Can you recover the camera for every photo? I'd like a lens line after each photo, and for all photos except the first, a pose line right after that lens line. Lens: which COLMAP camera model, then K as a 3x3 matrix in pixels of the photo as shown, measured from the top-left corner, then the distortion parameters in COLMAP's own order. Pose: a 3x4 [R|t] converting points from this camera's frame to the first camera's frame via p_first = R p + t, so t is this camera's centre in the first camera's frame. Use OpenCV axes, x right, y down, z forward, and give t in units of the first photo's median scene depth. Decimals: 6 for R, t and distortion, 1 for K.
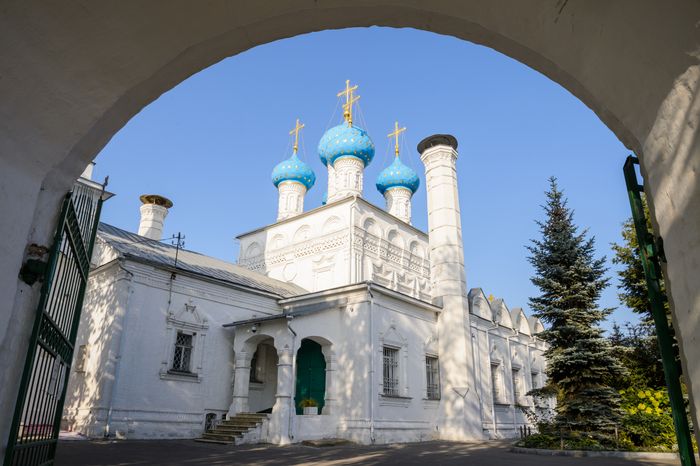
lens RADIAL K [[481.9, 0, 349.8], [0, 481.9, 242.8], [0, 0, 1]] dist [-0.057696, 0.002062]
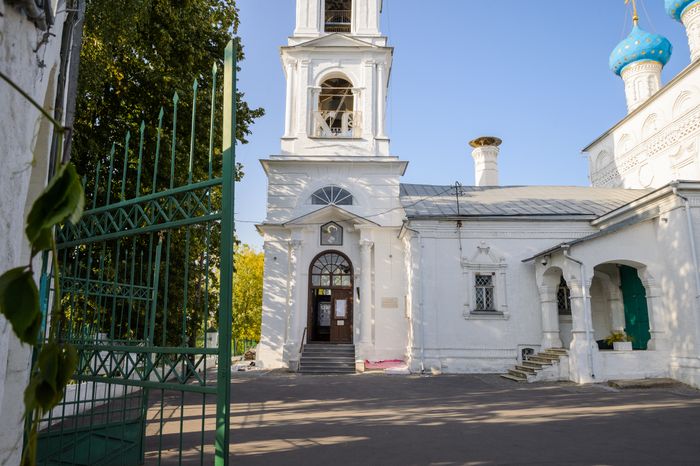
lens RADIAL K [[491.3, 0, 350.0], [0, 491.3, 233.0], [0, 0, 1]] dist [-0.003117, 0.002146]
pose [[0.646421, -0.171118, -0.743545, 0.276403], [0.273915, 0.961606, 0.016834, 0.004233], [0.712117, -0.214550, 0.668474, 0.092962]]
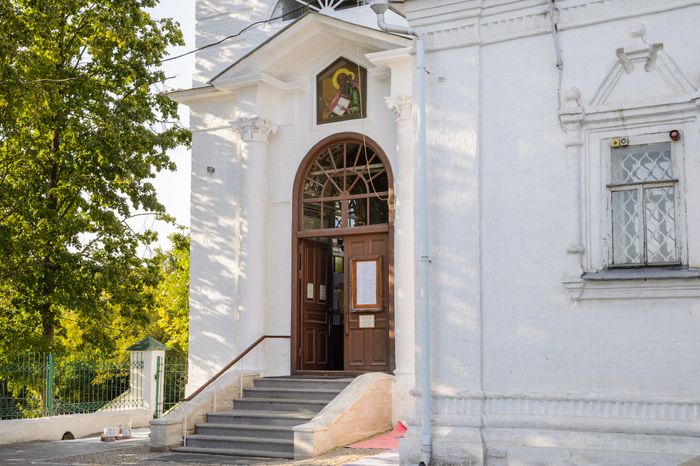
lens RADIAL K [[953.3, 0, 350.0], [0, 953.3, 233.0], [0, 0, 1]] dist [0.004637, 0.012484]
pose [[0.170190, -0.140682, -0.975317, 0.194698], [0.348340, 0.934443, -0.074002, 0.219482], [0.921789, -0.327147, 0.208038, 0.680472]]
